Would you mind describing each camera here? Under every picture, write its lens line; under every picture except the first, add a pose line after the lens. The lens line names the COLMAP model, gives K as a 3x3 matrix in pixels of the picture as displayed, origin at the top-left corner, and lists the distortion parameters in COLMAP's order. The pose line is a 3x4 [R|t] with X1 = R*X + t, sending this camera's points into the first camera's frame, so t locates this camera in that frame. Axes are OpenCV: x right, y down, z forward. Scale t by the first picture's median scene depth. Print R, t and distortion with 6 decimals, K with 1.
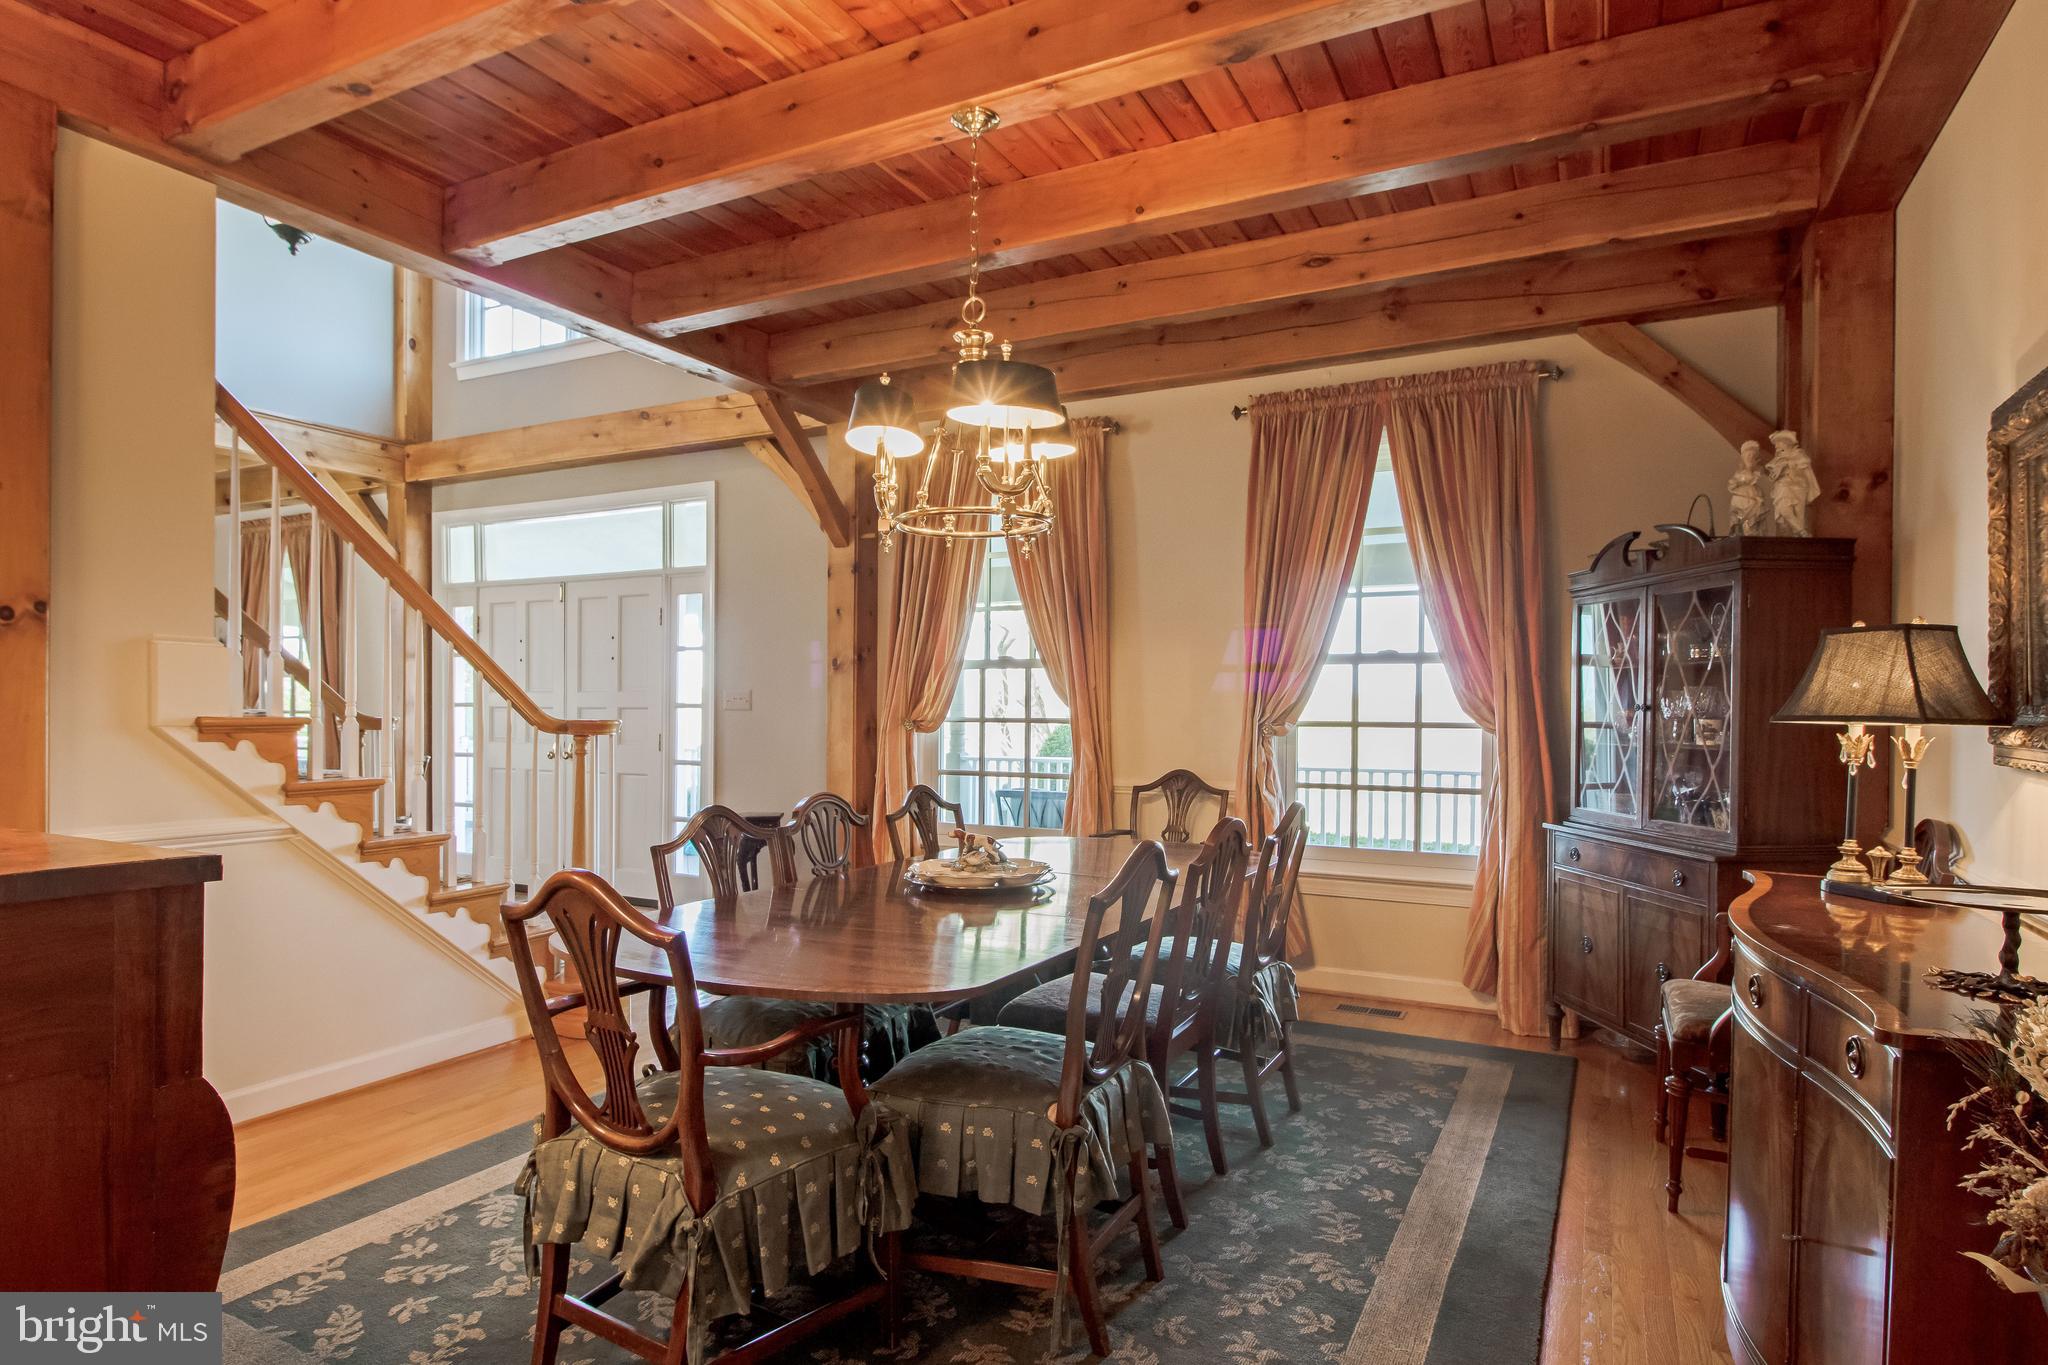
lens RADIAL K [[1078.3, 0, 1019.1], [0, 1078.3, 681.8], [0, 0, 1]] dist [0.005087, -0.008955]
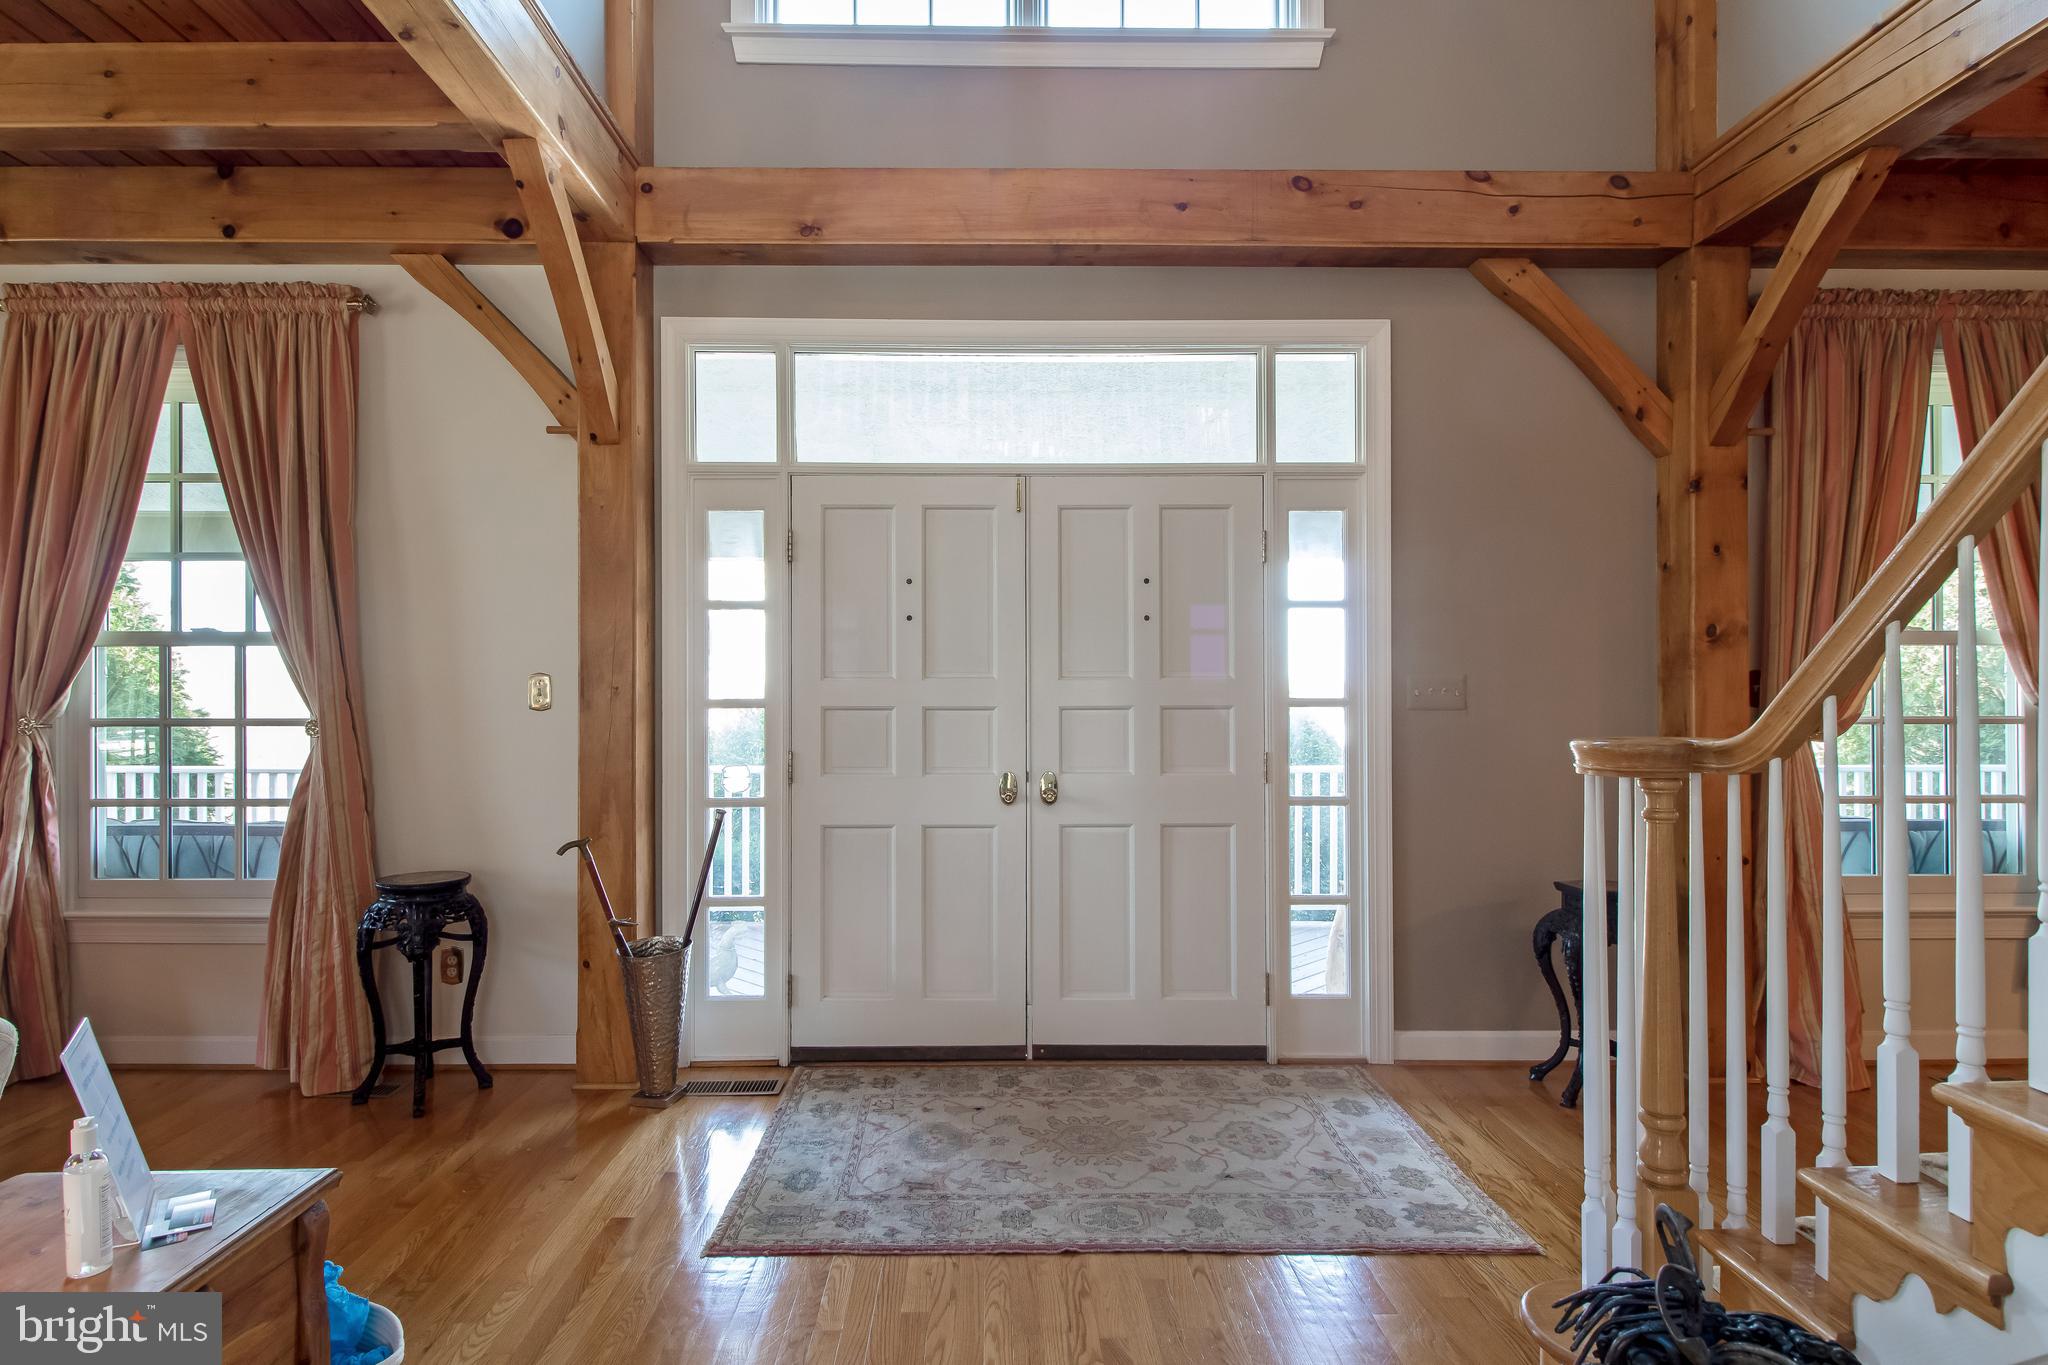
lens RADIAL K [[1078.3, 0, 1019.1], [0, 1078.3, 681.8], [0, 0, 1]] dist [0.005087, -0.008955]
pose [[0.892770, 0.005300, 0.450481, -0.698967], [-0.008662, 0.999948, 0.005401, 0.009752], [-0.450429, -0.008724, 0.892770, 0.539721]]
